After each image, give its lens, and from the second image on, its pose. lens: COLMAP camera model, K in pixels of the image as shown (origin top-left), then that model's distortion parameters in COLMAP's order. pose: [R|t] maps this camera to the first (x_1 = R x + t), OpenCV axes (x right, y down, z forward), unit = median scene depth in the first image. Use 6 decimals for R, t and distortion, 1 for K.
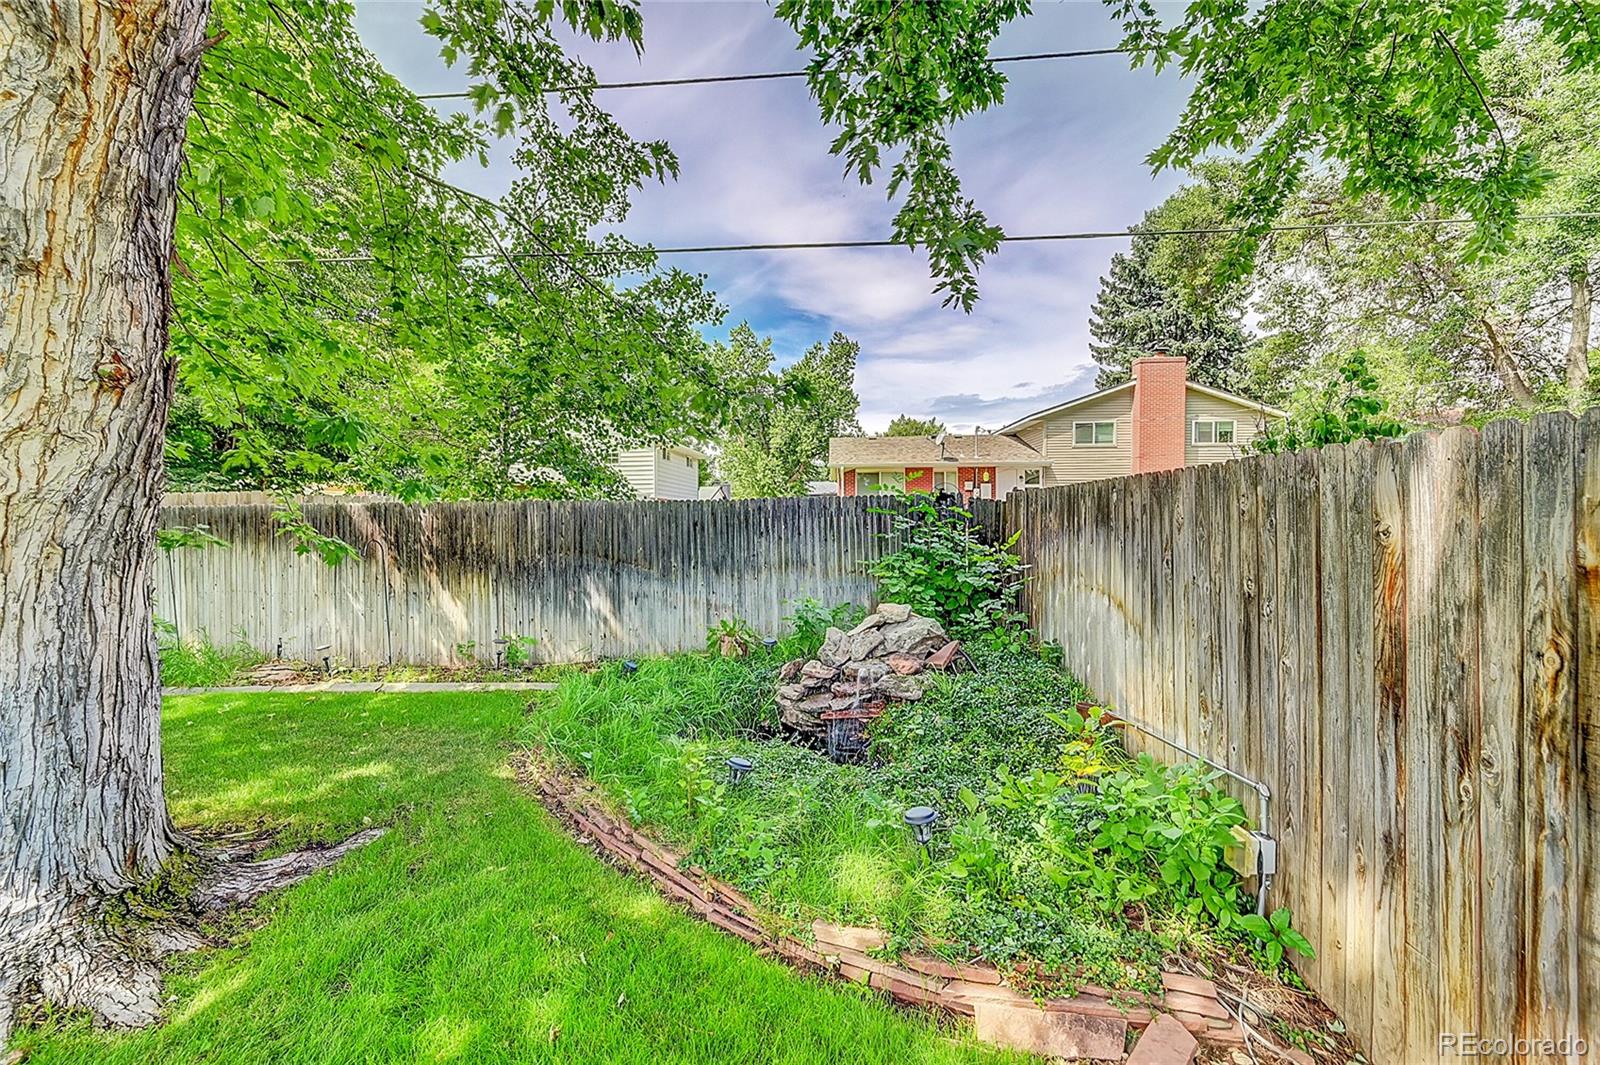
lens RADIAL K [[637.4, 0, 800.0], [0, 637.4, 532.5], [0, 0, 1]] dist [0.000378, 0.000038]
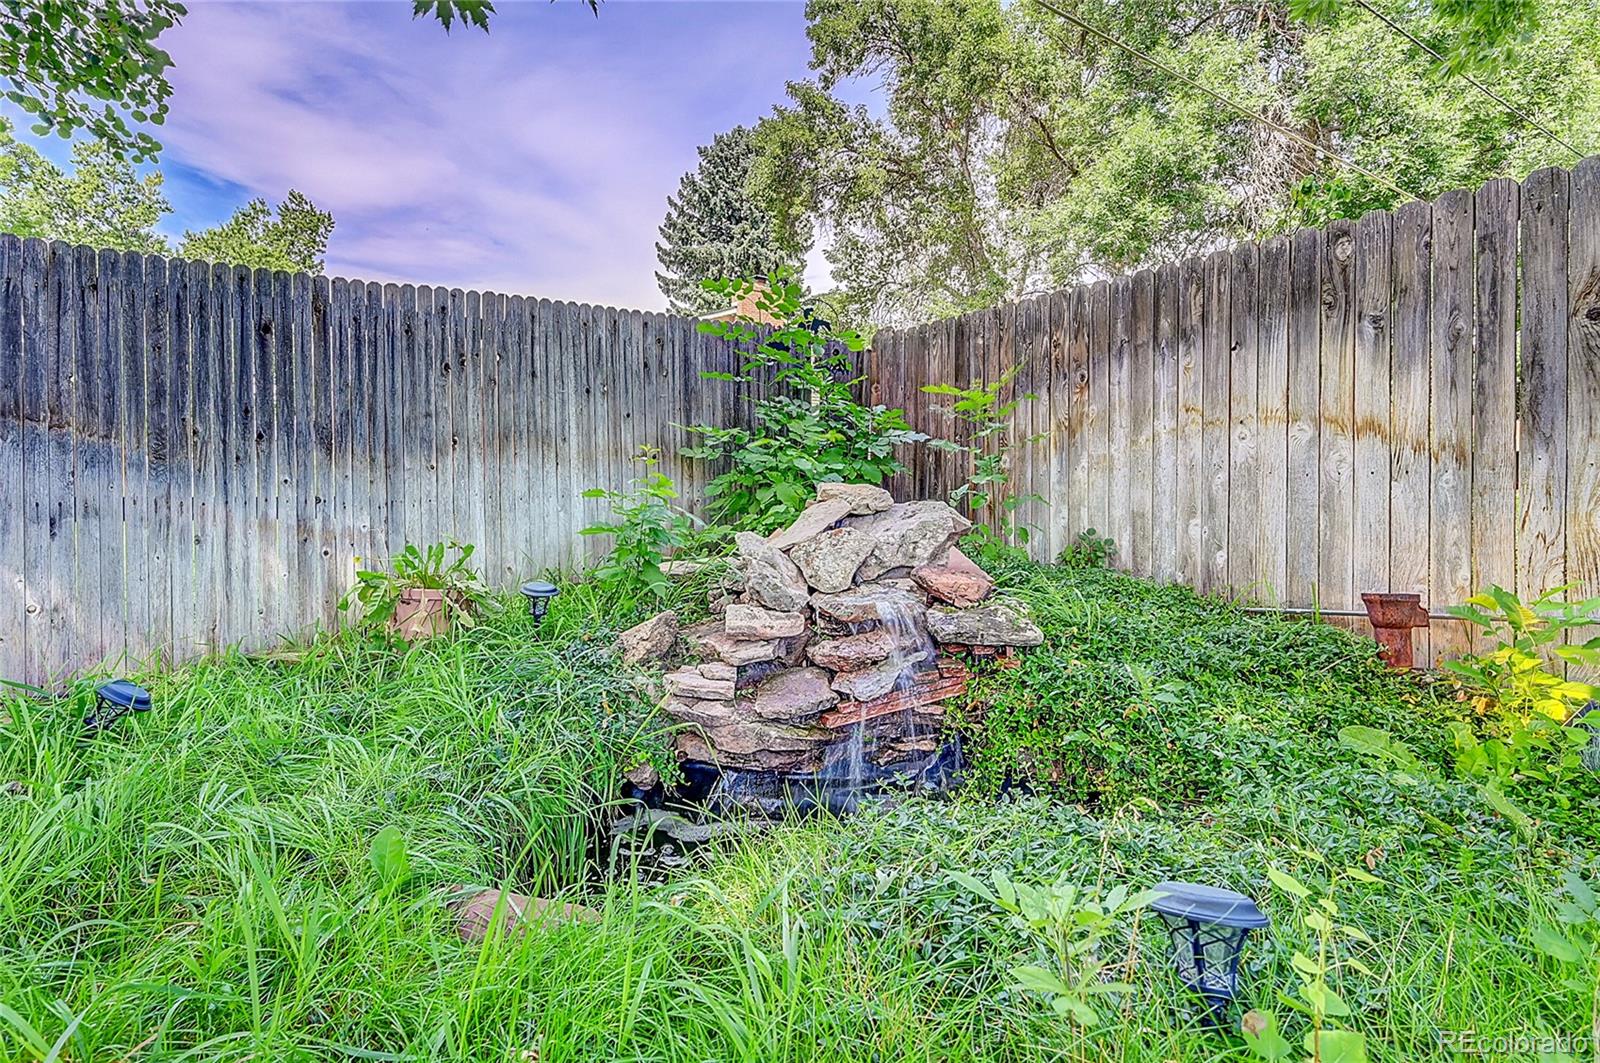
lens RADIAL K [[762.1, 0, 800.1], [0, 762.1, 501.4], [0, 0, 1]] dist [-0.001791, -0.000391]
pose [[0.781453, -0.005719, 0.623938, -0.198520], [0.008975, 0.999958, -0.002076, 0.098287], [-0.623900, 0.007222, 0.781471, 0.421727]]
